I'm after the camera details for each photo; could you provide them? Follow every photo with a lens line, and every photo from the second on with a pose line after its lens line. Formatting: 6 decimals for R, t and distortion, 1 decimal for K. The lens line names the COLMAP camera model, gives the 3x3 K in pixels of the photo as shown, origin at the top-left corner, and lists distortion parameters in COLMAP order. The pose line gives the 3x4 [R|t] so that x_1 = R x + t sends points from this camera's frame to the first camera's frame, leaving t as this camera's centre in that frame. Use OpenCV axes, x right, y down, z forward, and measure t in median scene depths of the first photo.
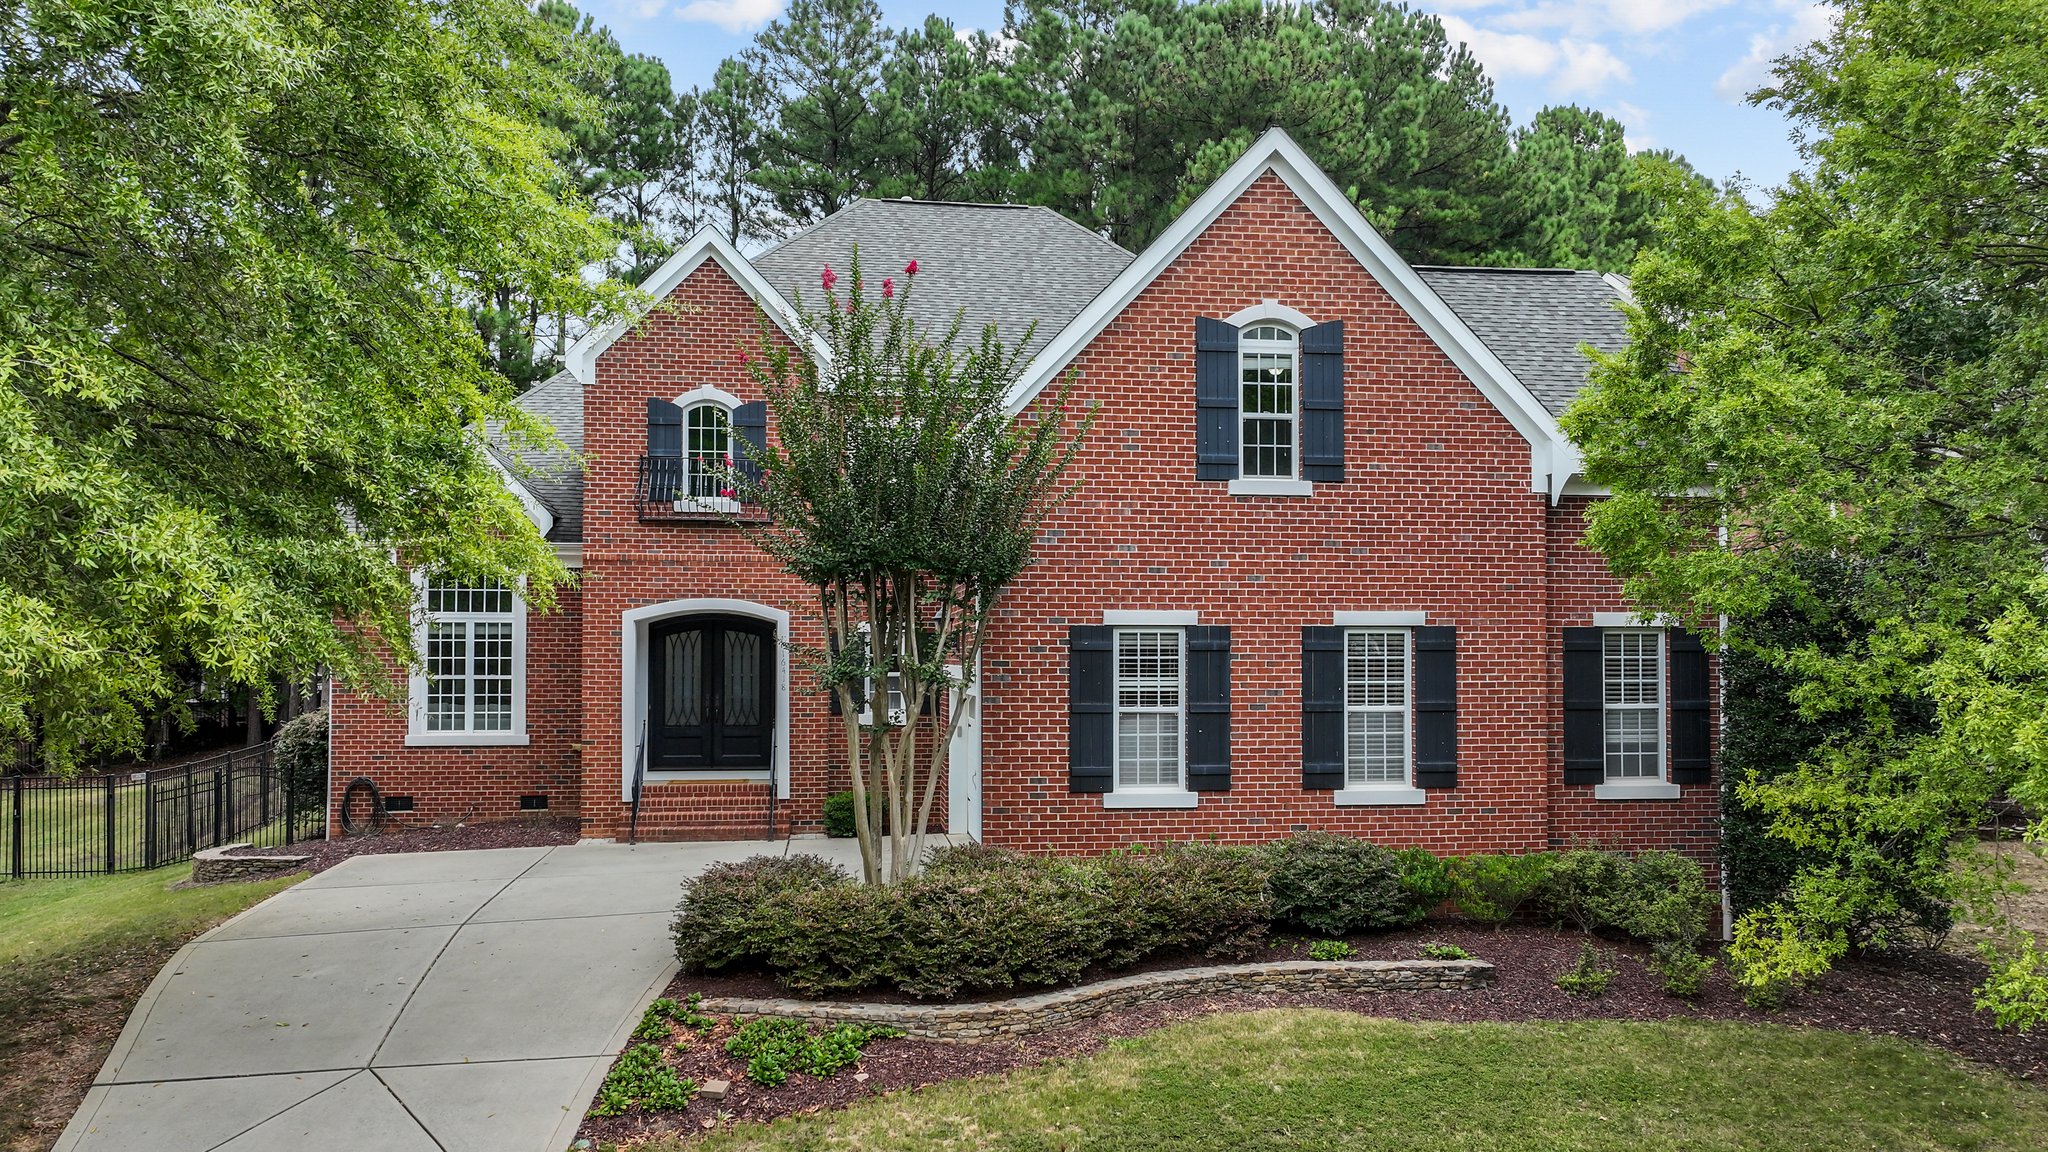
lens RADIAL K [[1496.6, 0, 1029.2], [0, 1496.6, 595.3], [0, 0, 1]] dist [0.010015, 0.007420]
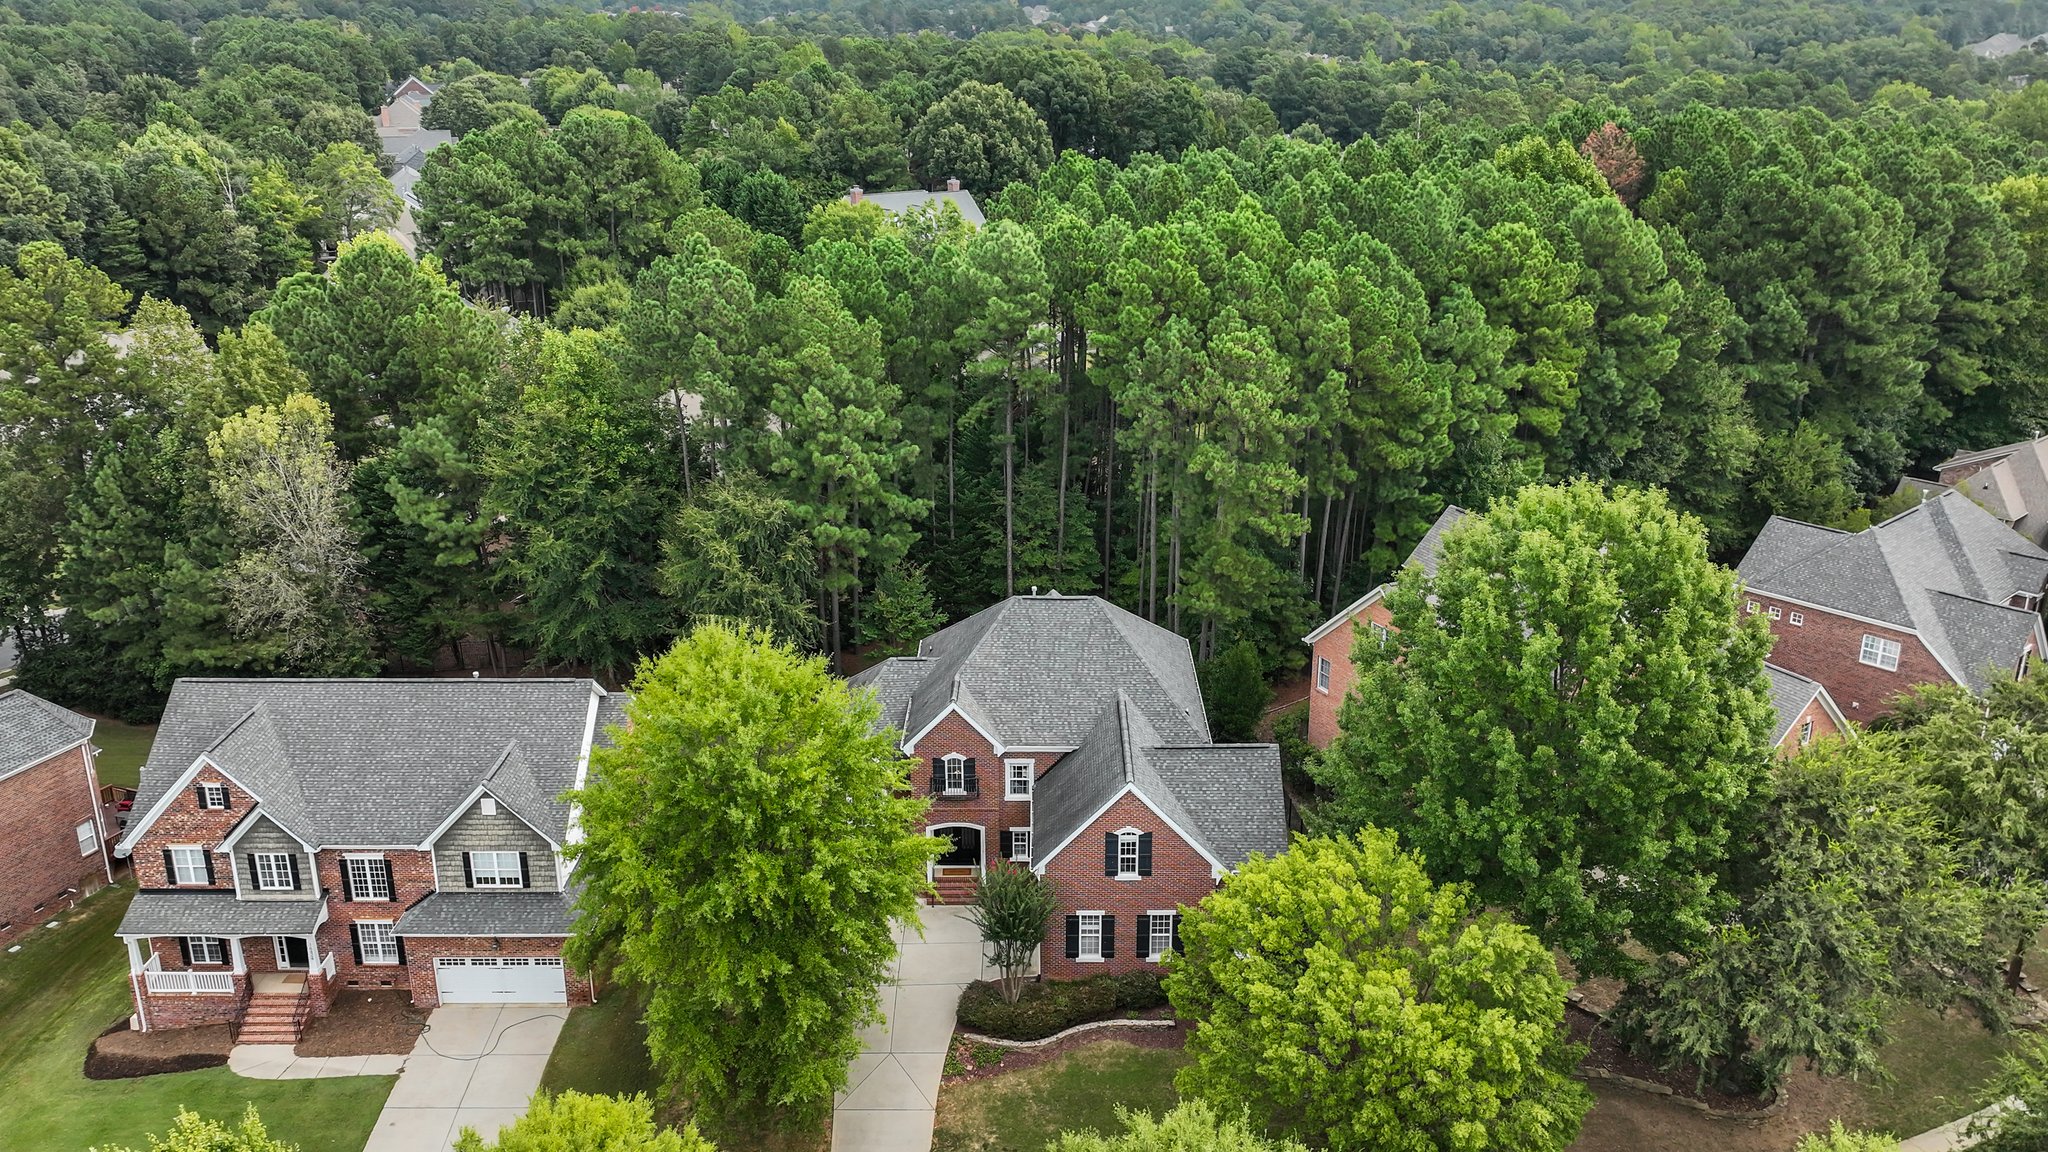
lens RADIAL K [[1626.7, 0, 1046.3], [0, 1626.7, 569.0], [0, 0, 1]] dist [0.013943, -0.009848]
pose [[0.991703, 0.038335, -0.122698, 0.395741], [0.008009, 0.934219, 0.356609, -1.980260], [0.128298, -0.354633, 0.926162, -2.095356]]
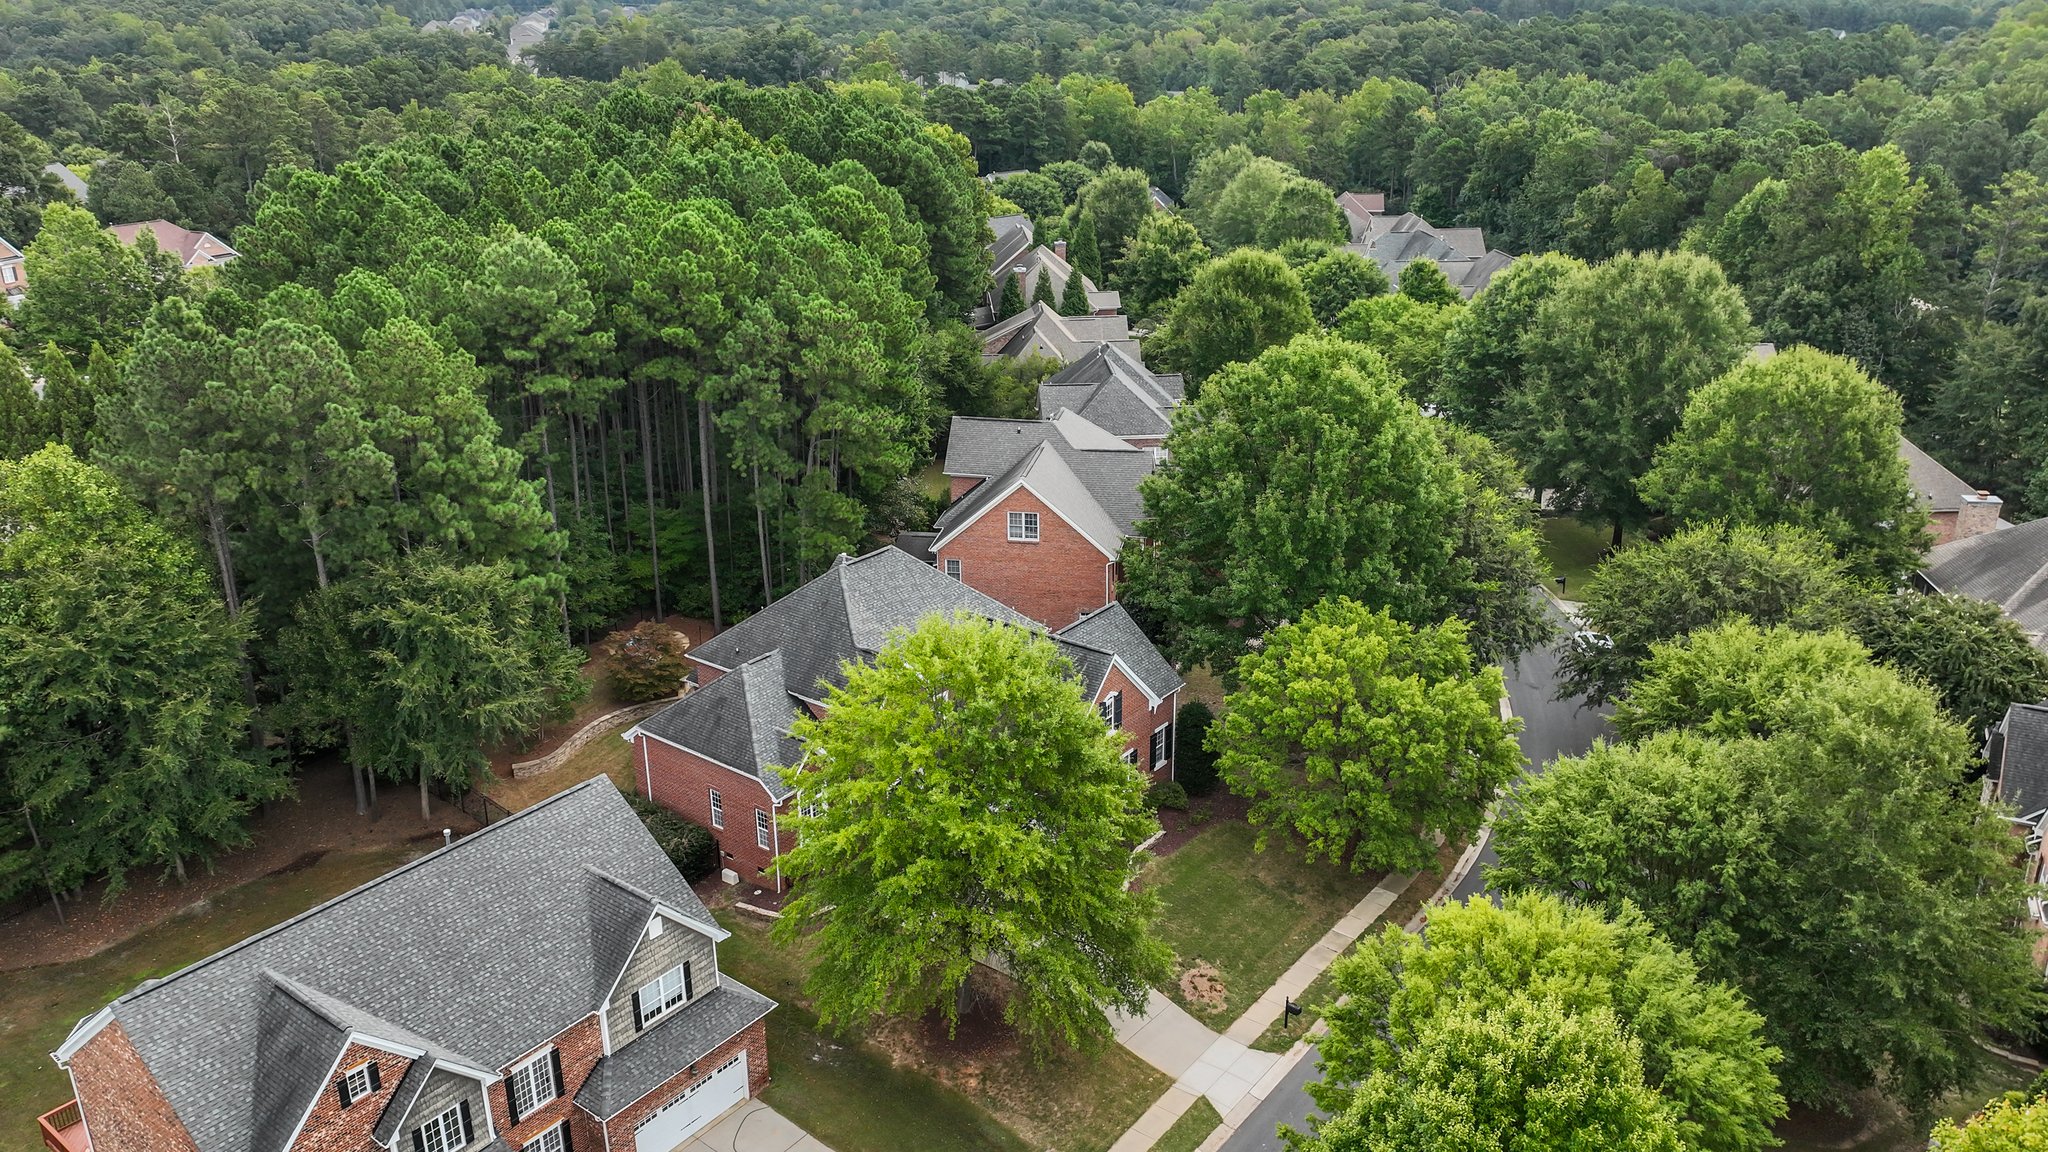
lens RADIAL K [[1496.6, 0, 1026.2], [0, 1496.6, 580.4], [0, 0, 1]] dist [0.010015, 0.007420]
pose [[0.716601, -0.268550, 0.643711, -2.435215], [-0.004482, 0.921113, 0.389269, -1.982955], [-0.697469, -0.281836, 0.658867, -1.344179]]
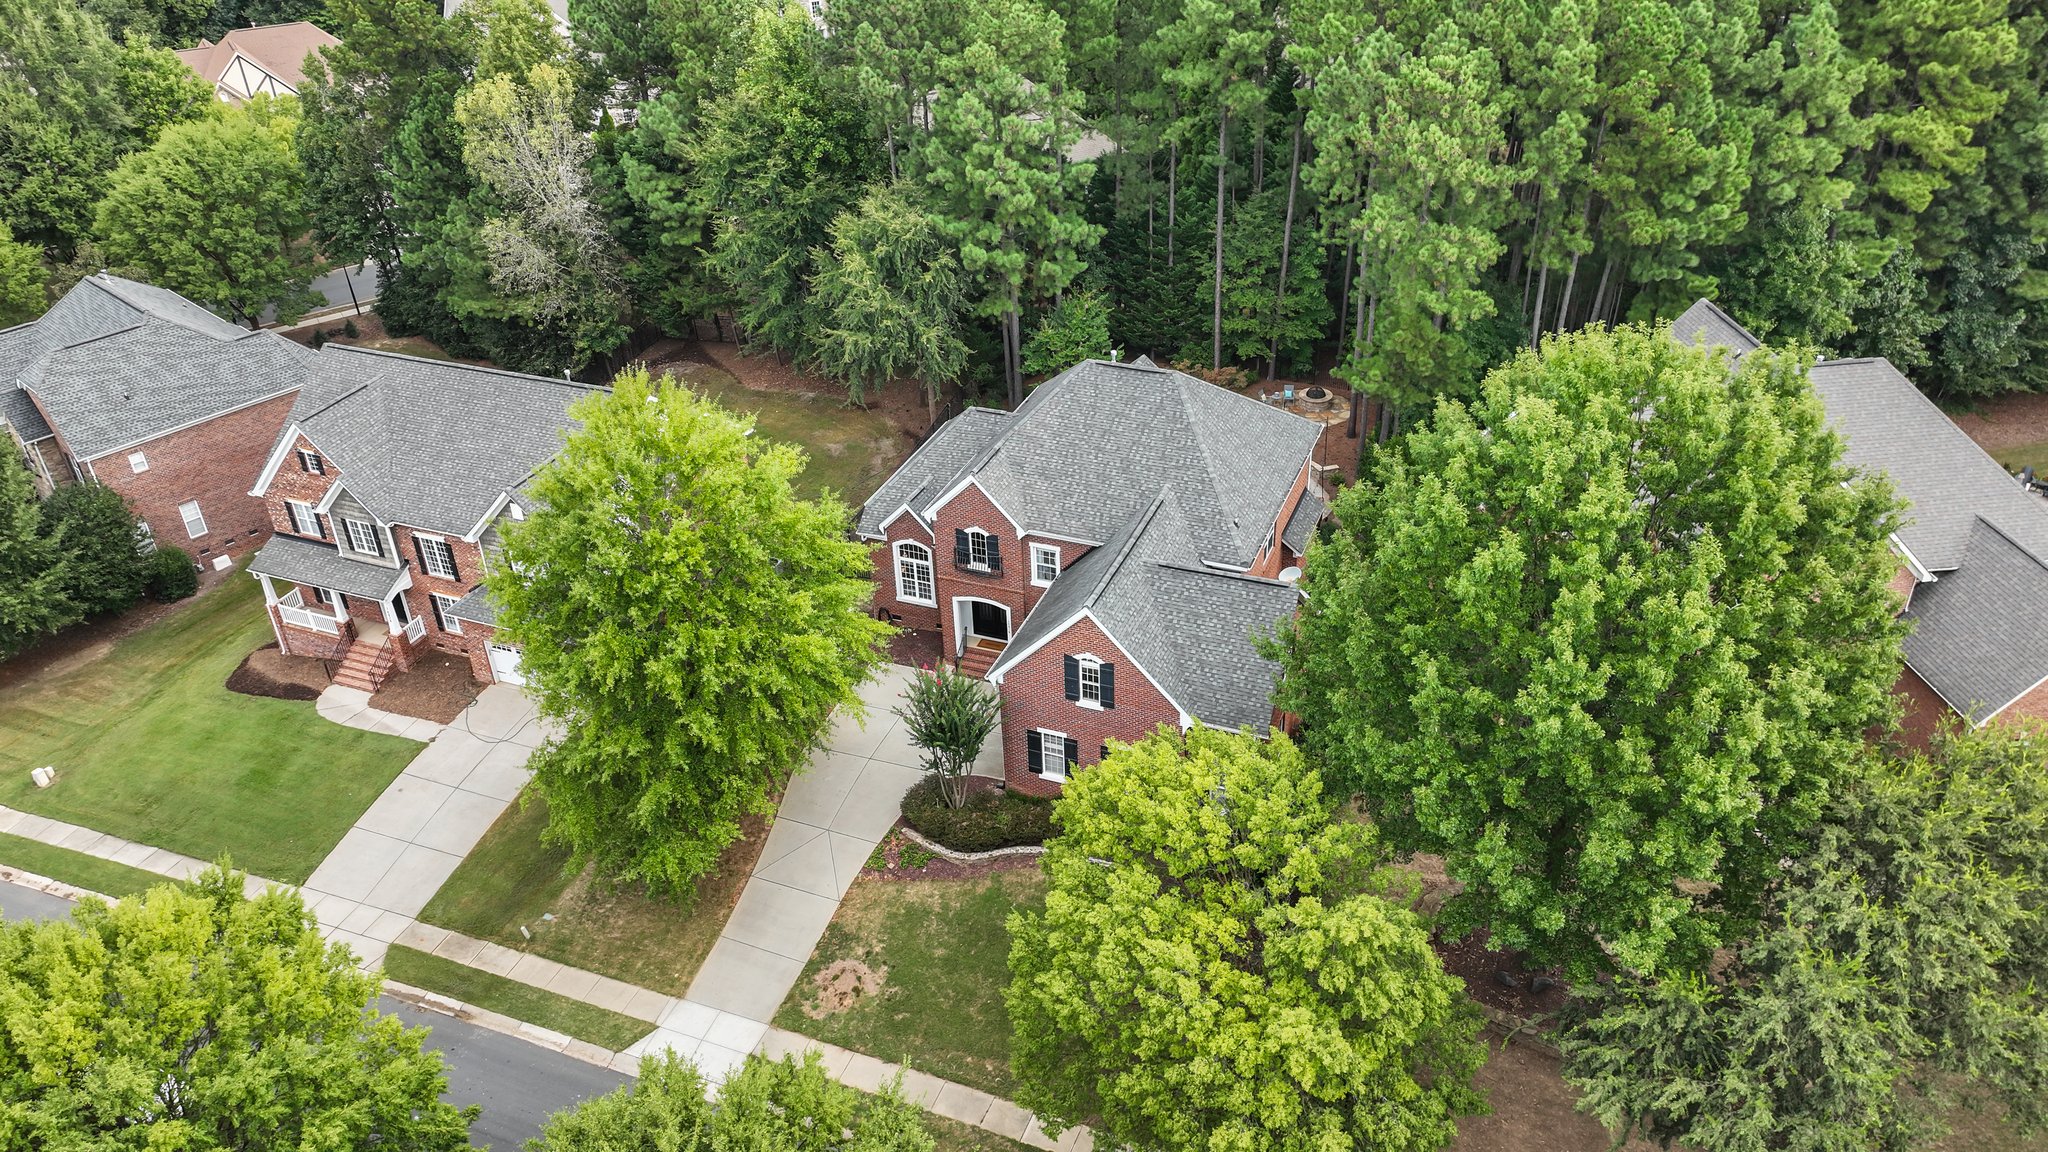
lens RADIAL K [[1496.6, 0, 1027.3], [0, 1496.6, 566.1], [0, 0, 1]] dist [0.010015, 0.007420]
pose [[0.870868, 0.229849, -0.434464, 1.262842], [0.051680, 0.836204, 0.545977, -1.903057], [0.488793, -0.497927, 0.716345, -1.023093]]
